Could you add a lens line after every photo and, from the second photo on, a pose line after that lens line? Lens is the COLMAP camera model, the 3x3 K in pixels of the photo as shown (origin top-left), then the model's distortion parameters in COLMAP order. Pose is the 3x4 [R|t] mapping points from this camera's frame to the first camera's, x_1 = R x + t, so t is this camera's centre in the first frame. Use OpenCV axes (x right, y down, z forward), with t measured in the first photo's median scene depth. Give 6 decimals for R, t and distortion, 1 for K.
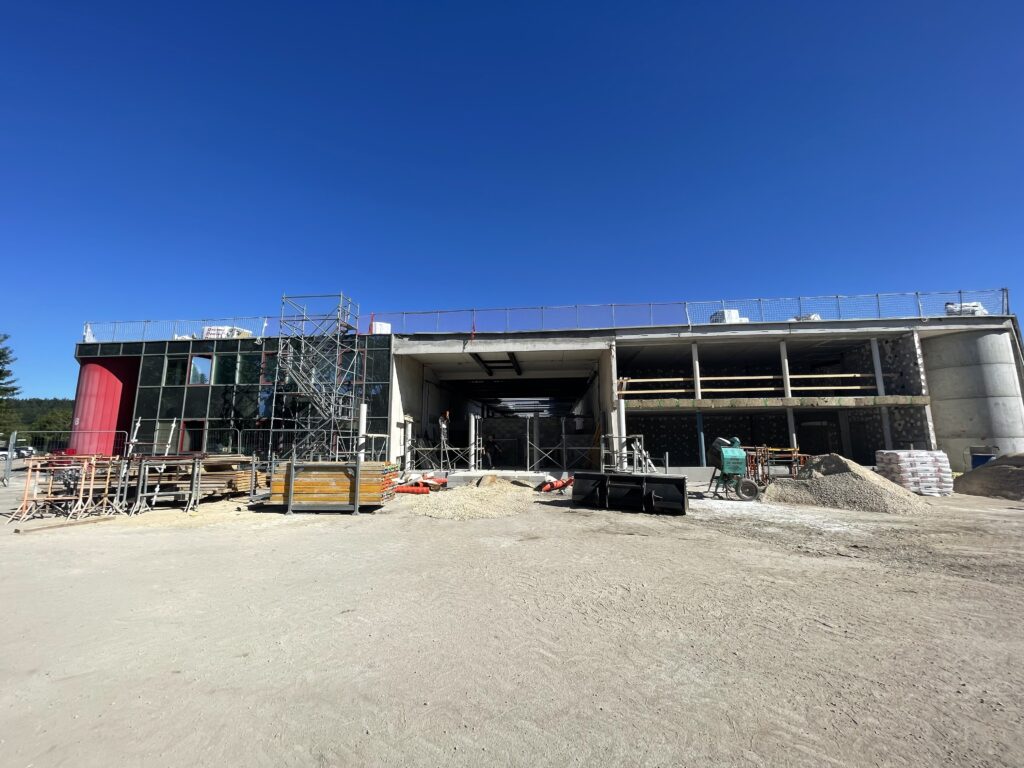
lens RADIAL K [[409.1, 0, 512.6], [0, 409.1, 377.5], [0, 0, 1]] dist [0.000648, 0.000256]
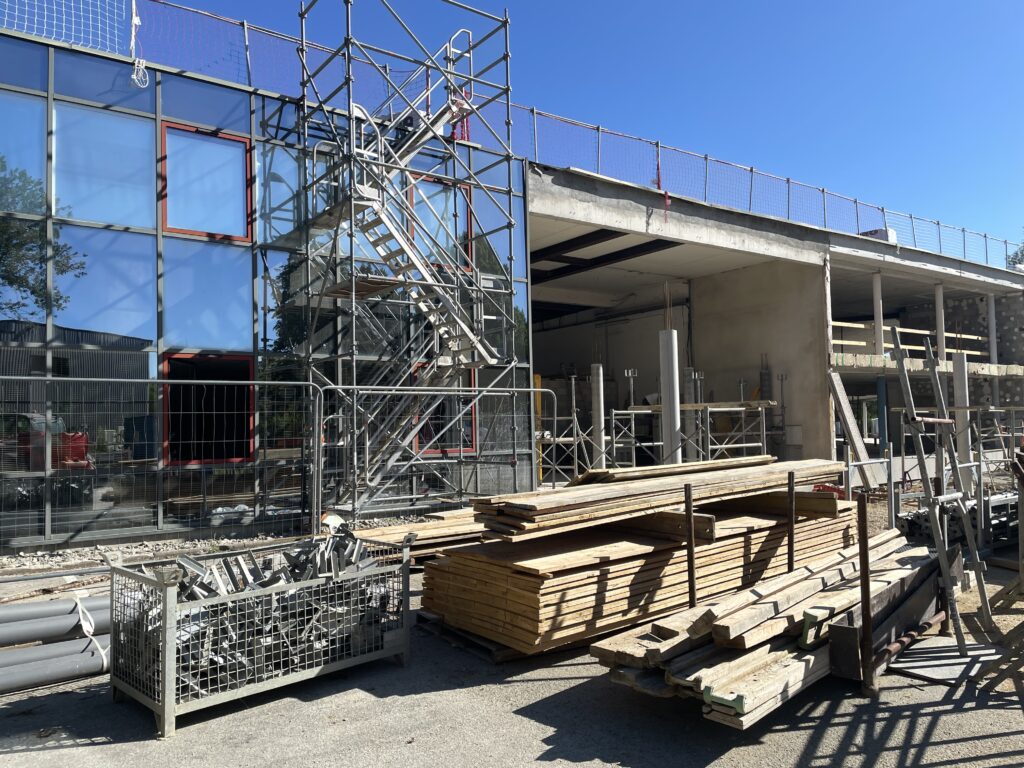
lens RADIAL K [[765.5, 0, 512.0], [0, 765.5, 384.0], [0, 0, 1]] dist [0.073049, -0.088504]
pose [[0.751436, 0.027243, 0.659244, -0.881491], [-0.090629, 0.993939, 0.062230, 0.075321], [-0.653553, -0.106509, 0.749350, 0.462402]]
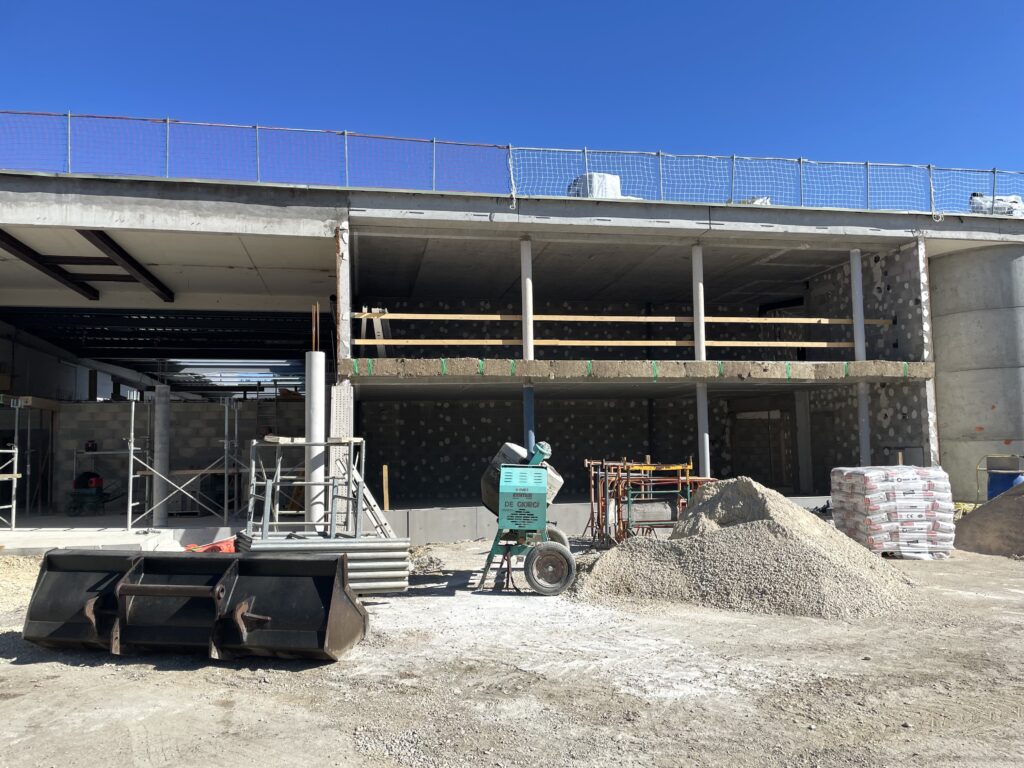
lens RADIAL K [[765.5, 0, 512.0], [0, 765.5, 384.0], [0, 0, 1]] dist [0.073049, -0.088504]
pose [[0.959507, 0.014067, 0.281334, 0.202154], [-0.033223, 0.997433, 0.063437, 0.026202], [-0.279720, -0.070215, 0.957511, 0.180408]]
